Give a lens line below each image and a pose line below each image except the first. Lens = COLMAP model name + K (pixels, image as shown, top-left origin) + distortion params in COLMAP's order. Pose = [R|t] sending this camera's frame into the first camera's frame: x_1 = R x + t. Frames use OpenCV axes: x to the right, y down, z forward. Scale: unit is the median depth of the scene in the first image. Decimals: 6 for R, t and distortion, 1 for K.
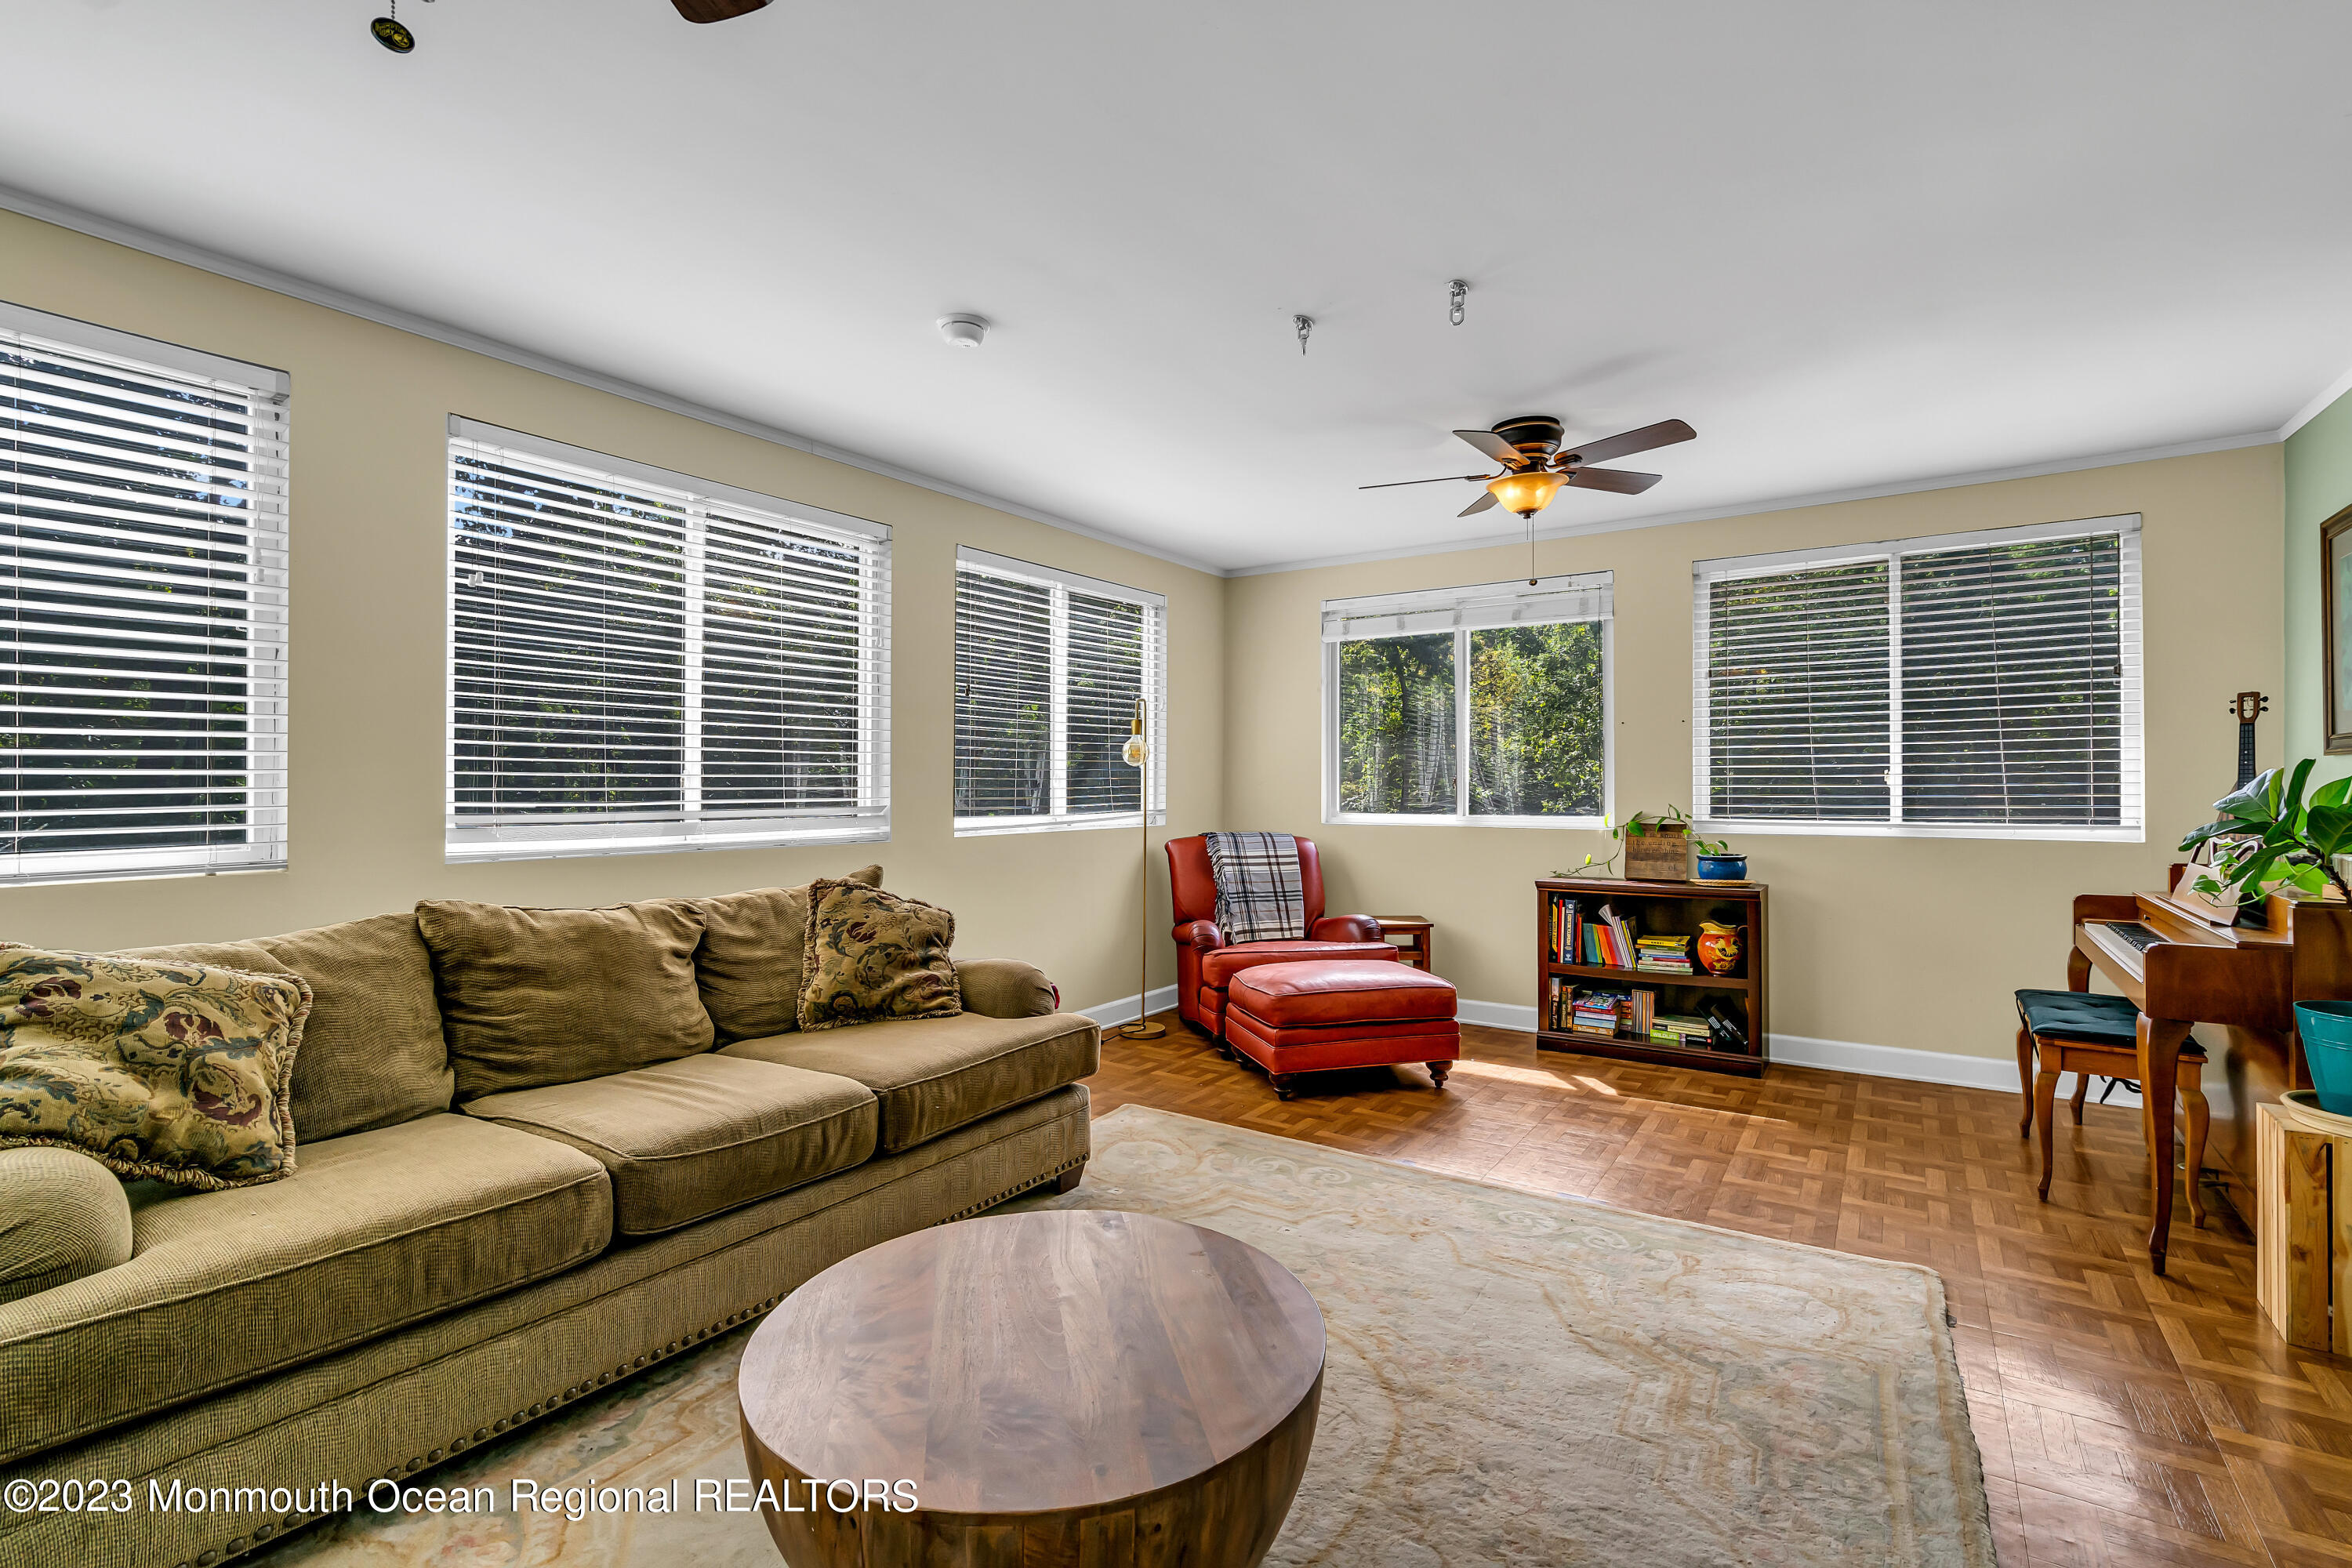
lens RADIAL K [[1065.0, 0, 1176.0], [0, 1065.0, 784.0], [0, 0, 1]] dist [-0.001738, 0.000001]
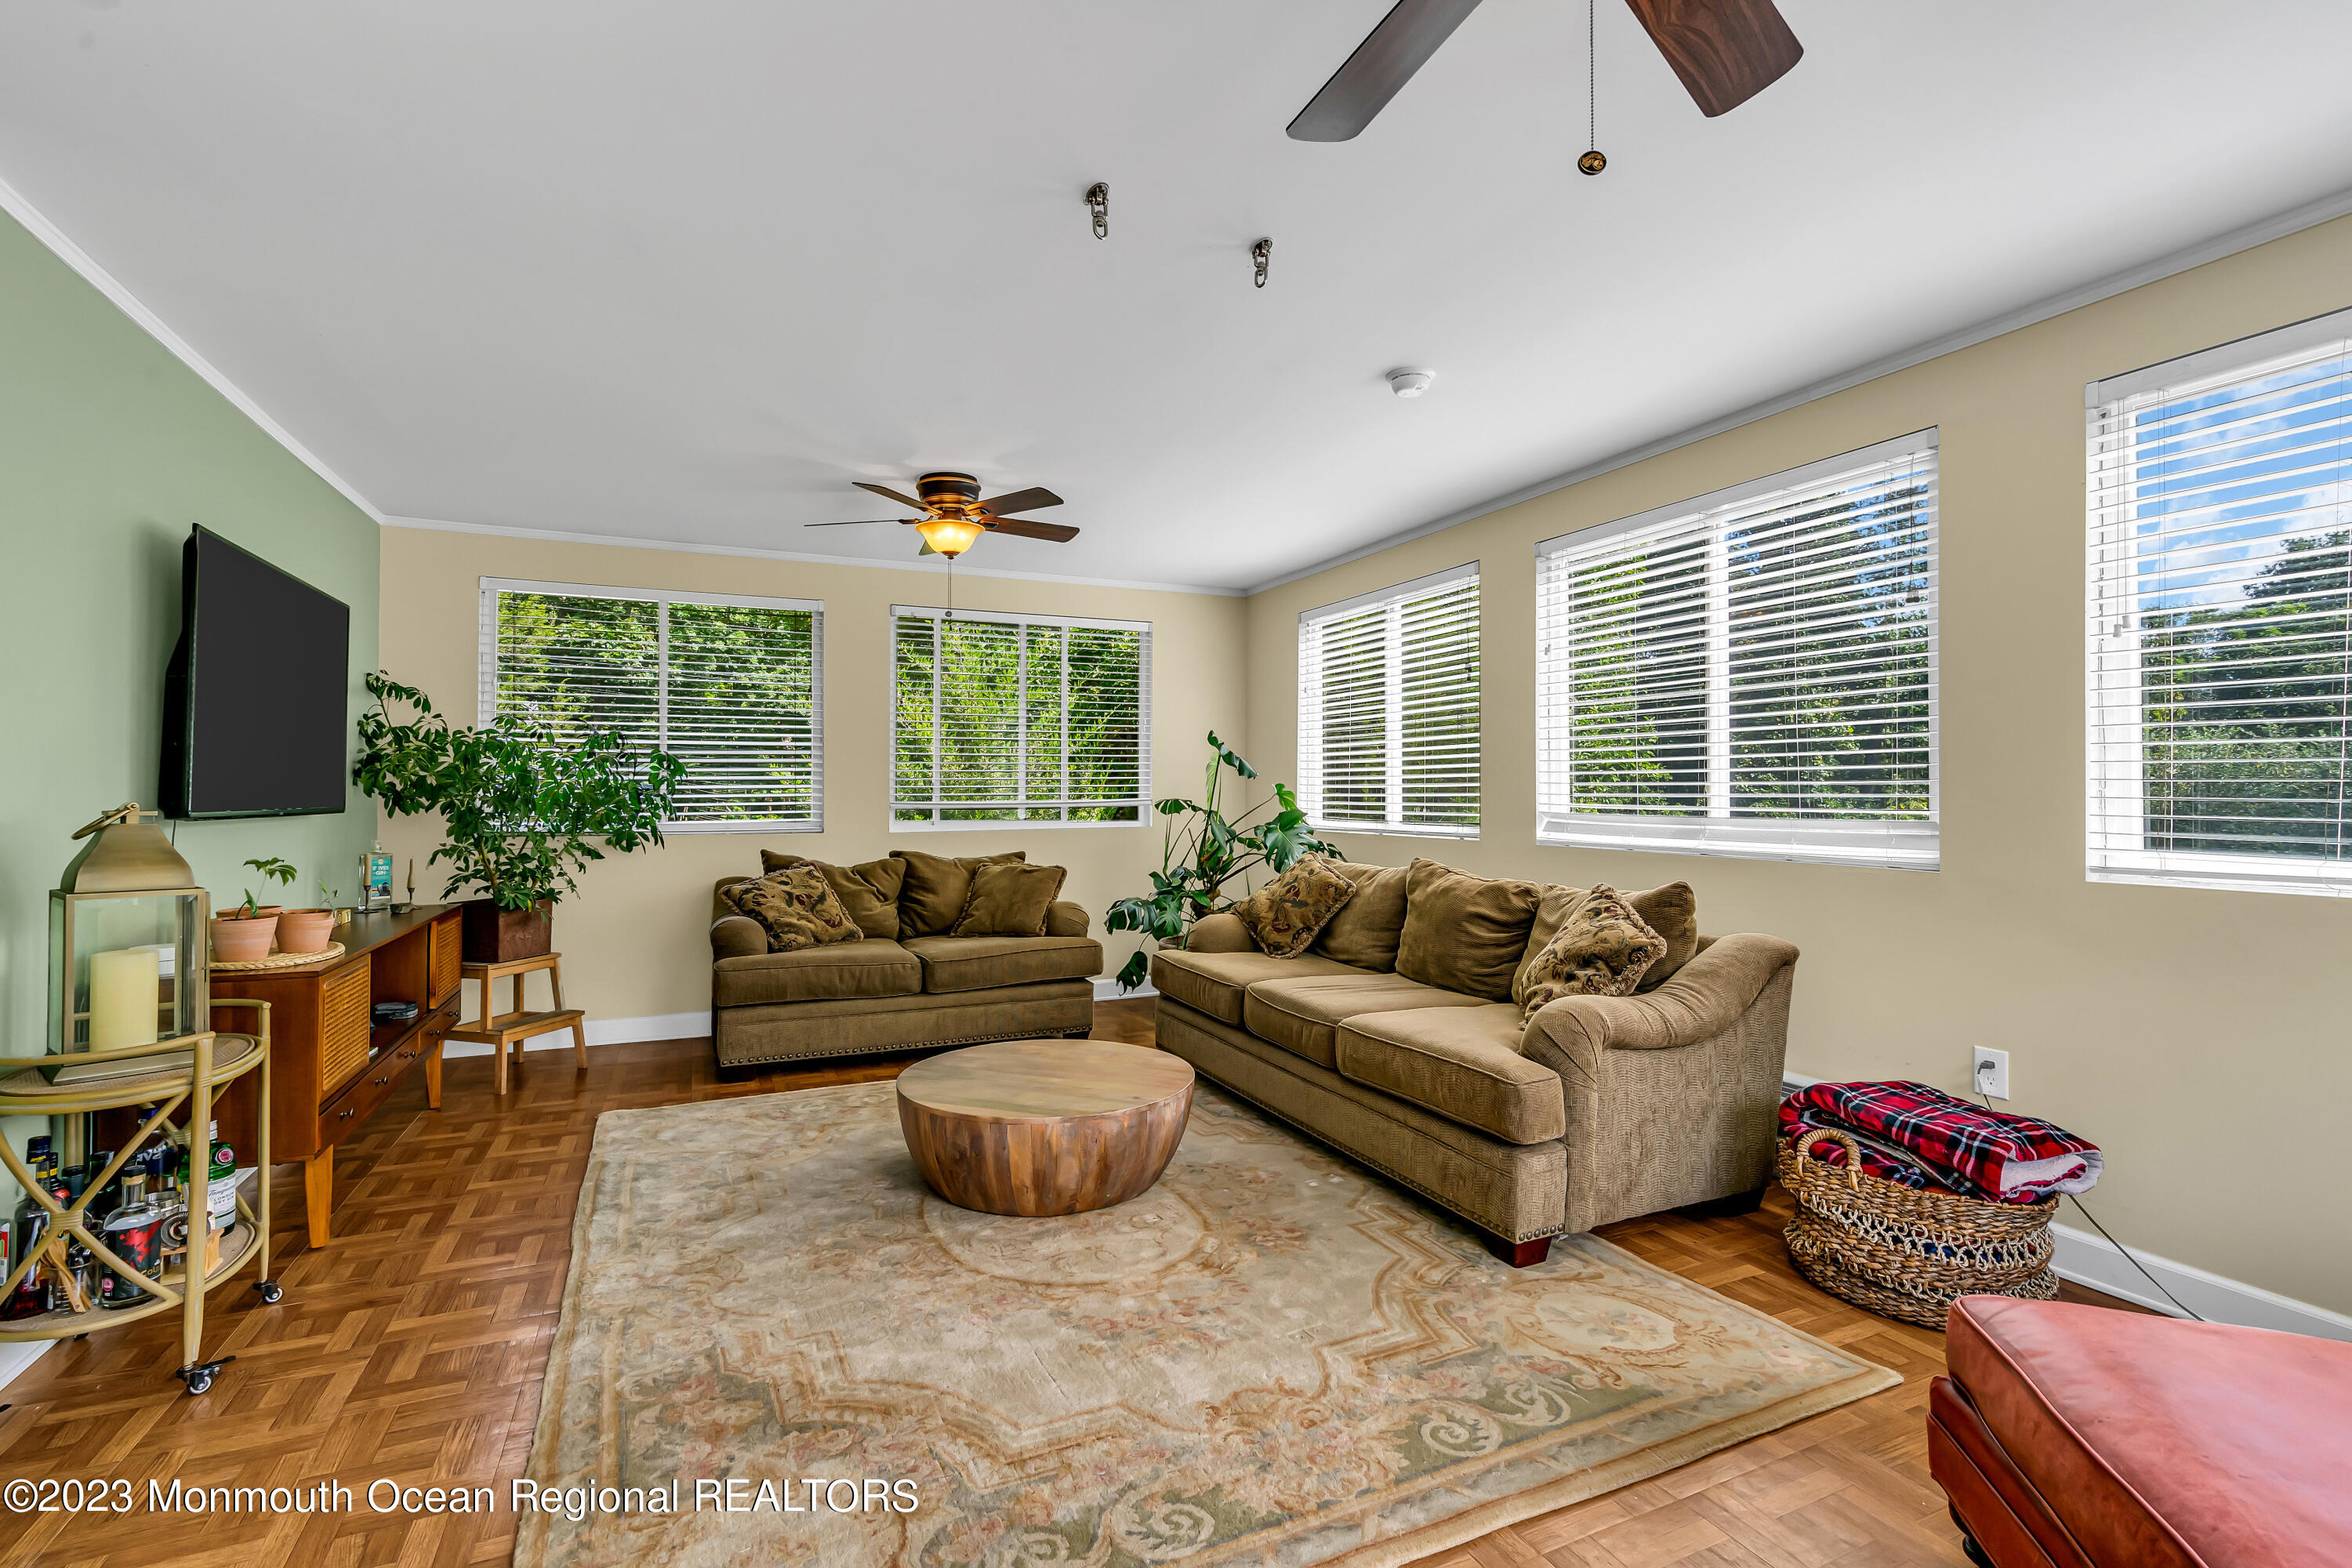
lens RADIAL K [[1055.4, 0, 1176.0], [0, 1055.4, 784.0], [0, 0, 1]] dist [-0.017292, 0.010469]
pose [[-0.518019, -0.006059, -0.855348, 0.674001], [0.001548, 0.999967, -0.008021, 0.000513], [0.855368, -0.005479, -0.517992, 1.067313]]
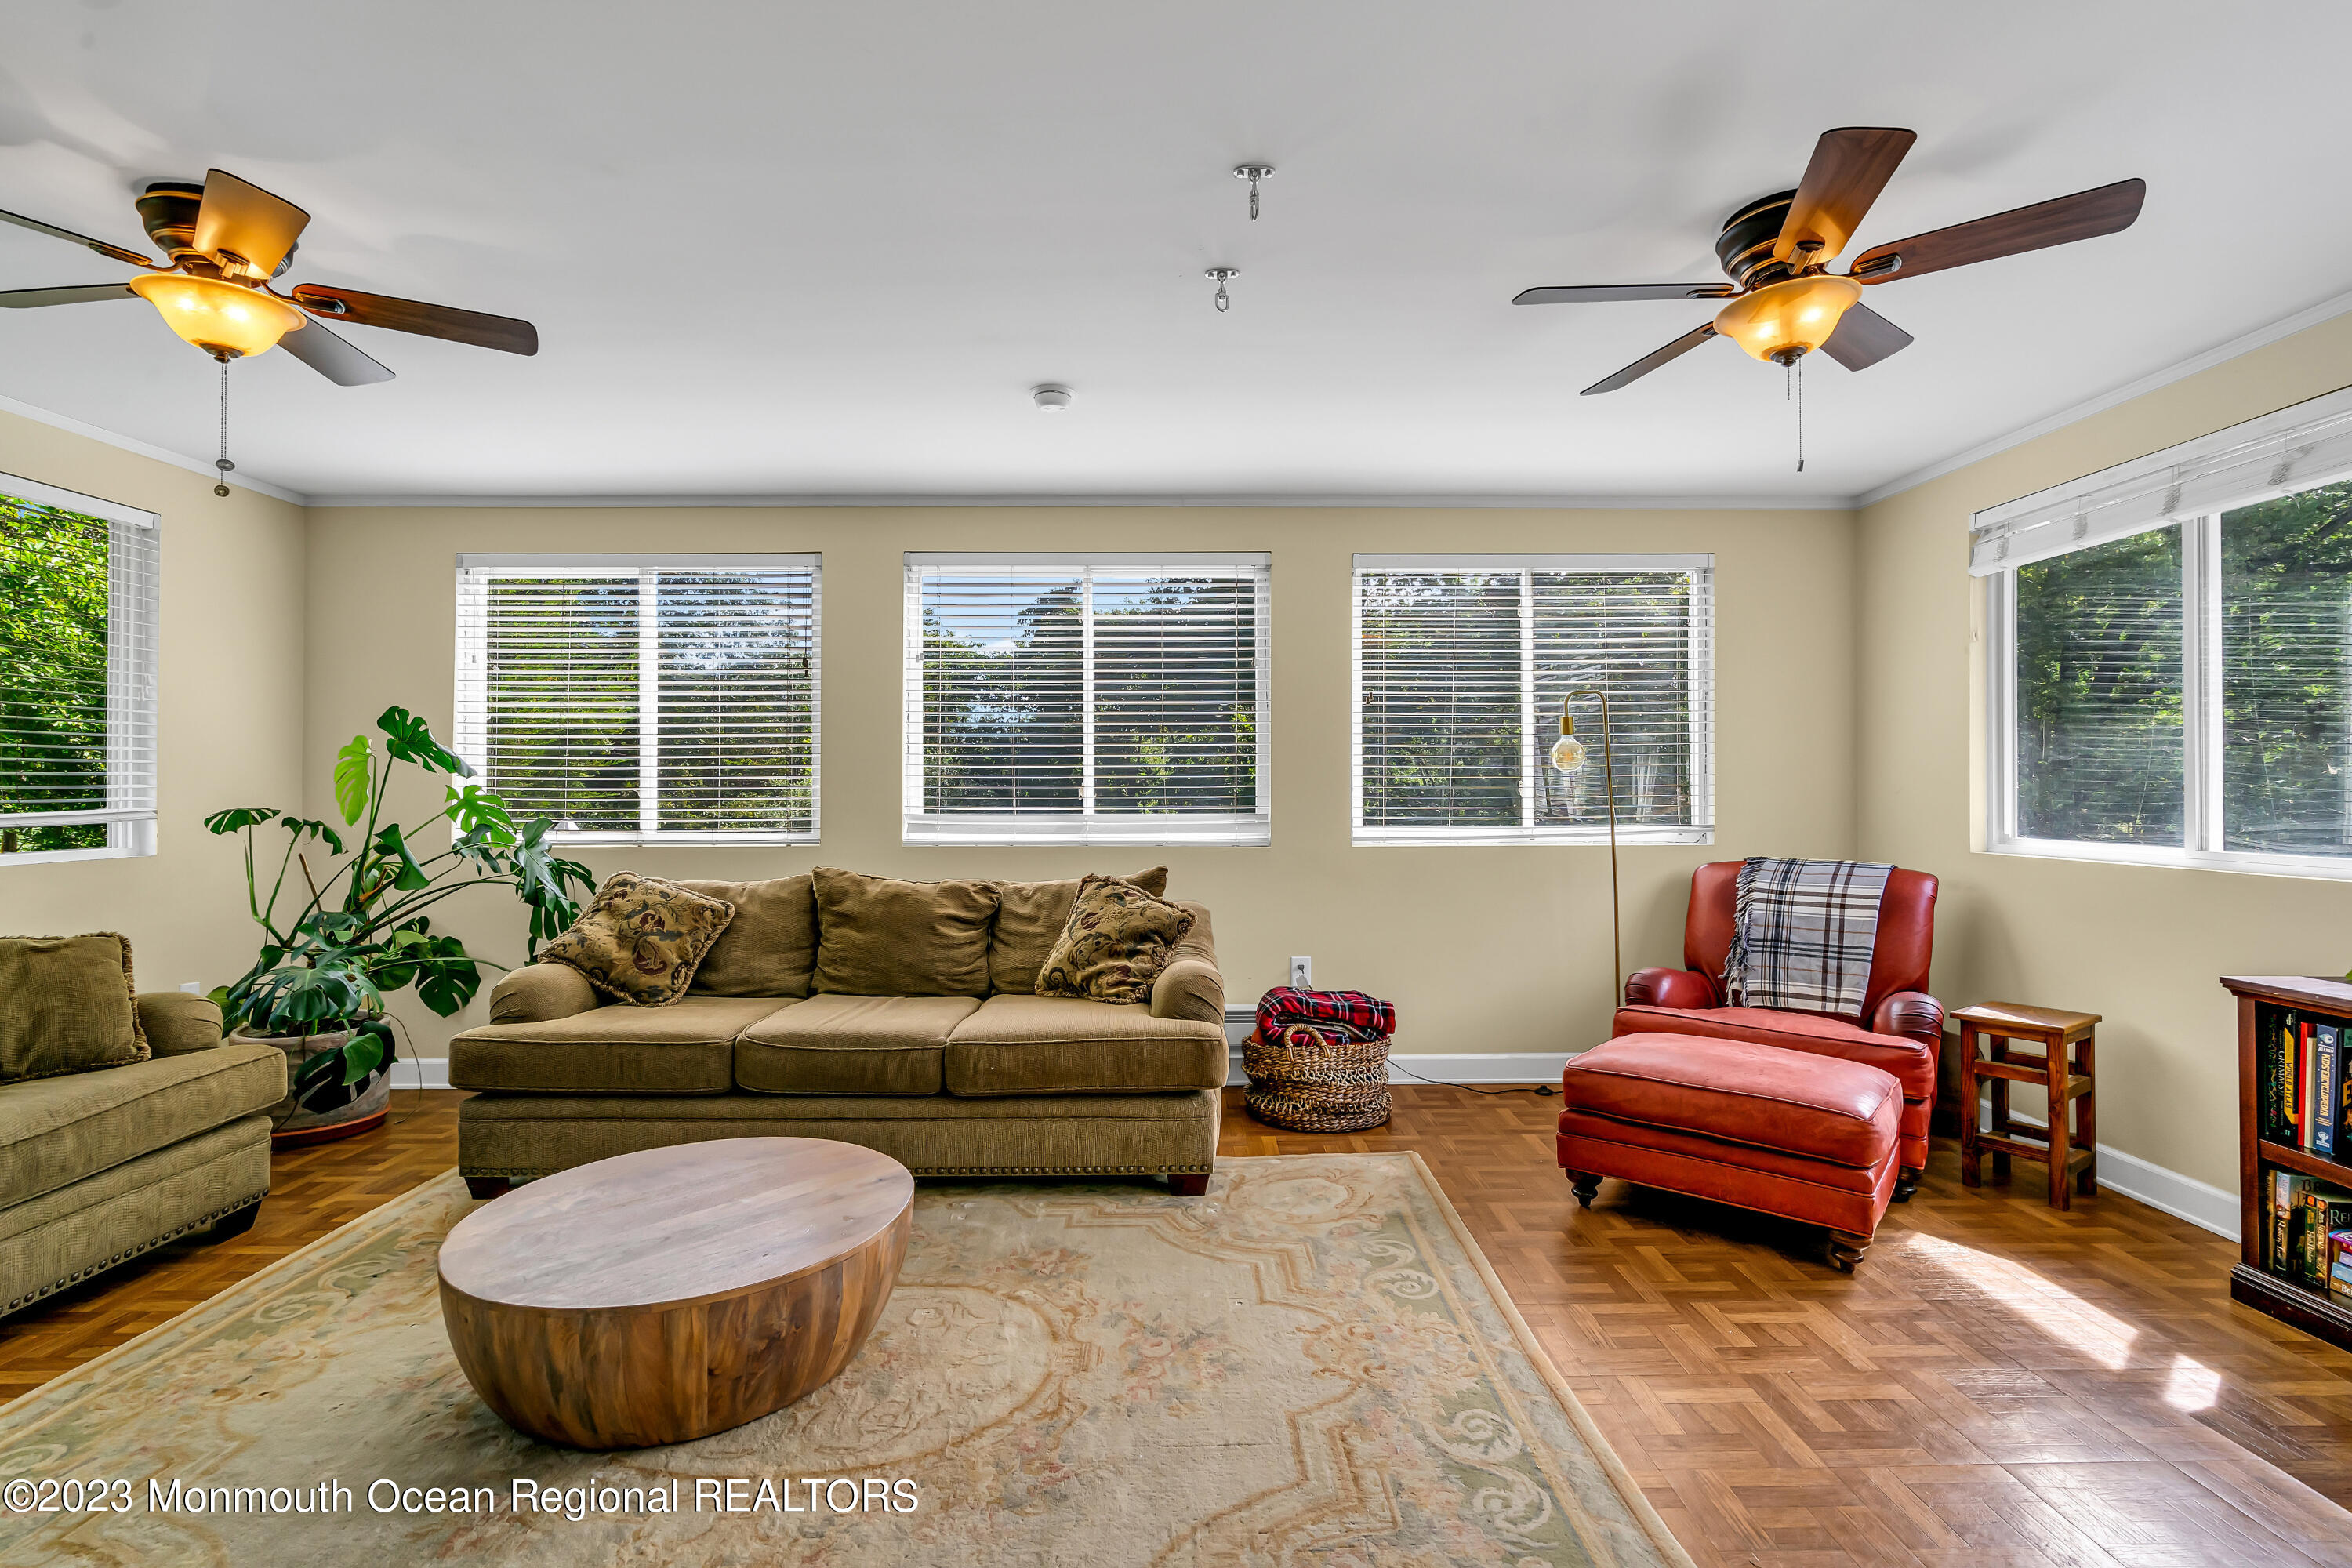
lens RADIAL K [[1055.4, 0, 1176.0], [0, 1055.4, 784.0], [0, 0, 1]] dist [-0.017292, 0.010469]
pose [[0.568136, -0.005936, -0.822913, 0.631712], [0.002606, 0.999982, -0.005414, -0.004851], [0.822930, 0.000932, 0.568142, 0.367911]]
